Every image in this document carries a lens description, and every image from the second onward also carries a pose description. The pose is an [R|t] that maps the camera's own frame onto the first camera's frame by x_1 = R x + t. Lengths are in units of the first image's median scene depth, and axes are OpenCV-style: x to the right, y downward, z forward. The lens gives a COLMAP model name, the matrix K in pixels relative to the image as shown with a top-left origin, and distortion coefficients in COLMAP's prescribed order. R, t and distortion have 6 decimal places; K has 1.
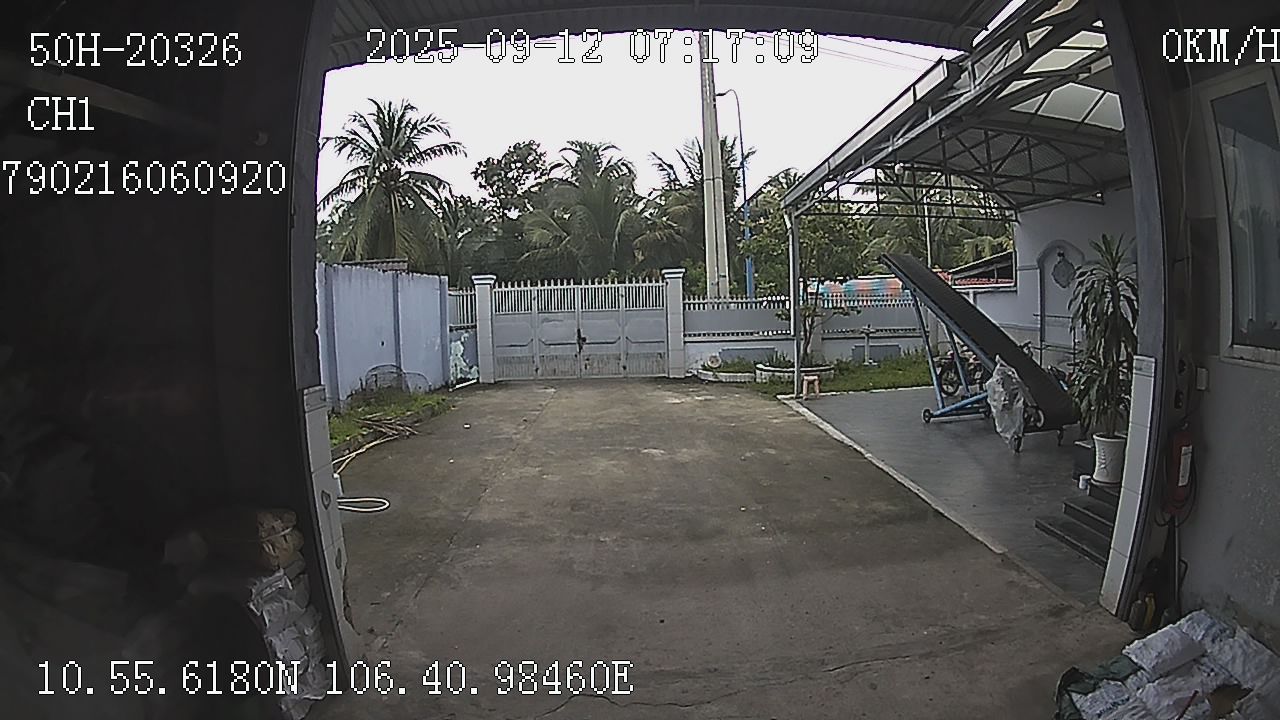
lens RADIAL K [[762.5, 0, 647.9], [0, 762.5, 364.6], [0, 0, 1]] dist [-0.372815, 0.110690]
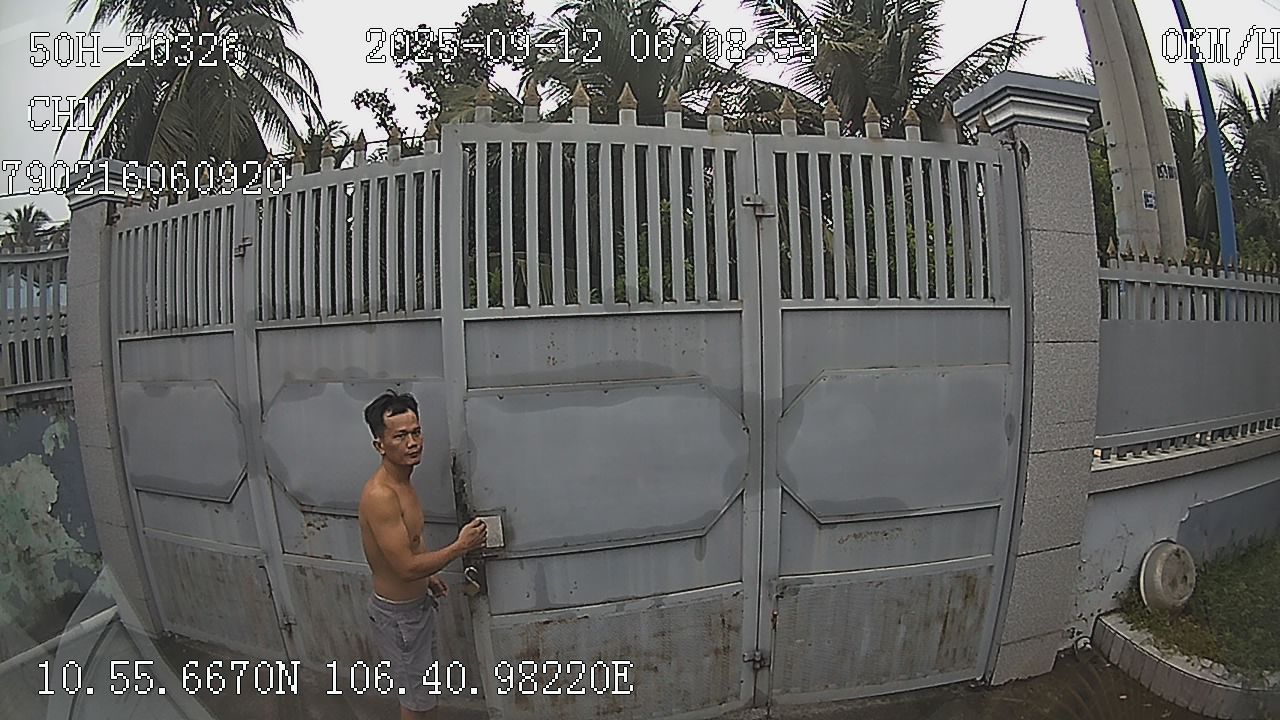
lens RADIAL K [[762.5, 0, 647.9], [0, 762.5, 364.6], [0, 0, 1]] dist [-0.372815, 0.110690]
pose [[0.998539, 0.001310, -0.054017, -0.047050], [-0.001207, 0.999997, 0.001945, -0.061957], [0.054020, -0.001877, 0.998538, 0.856687]]
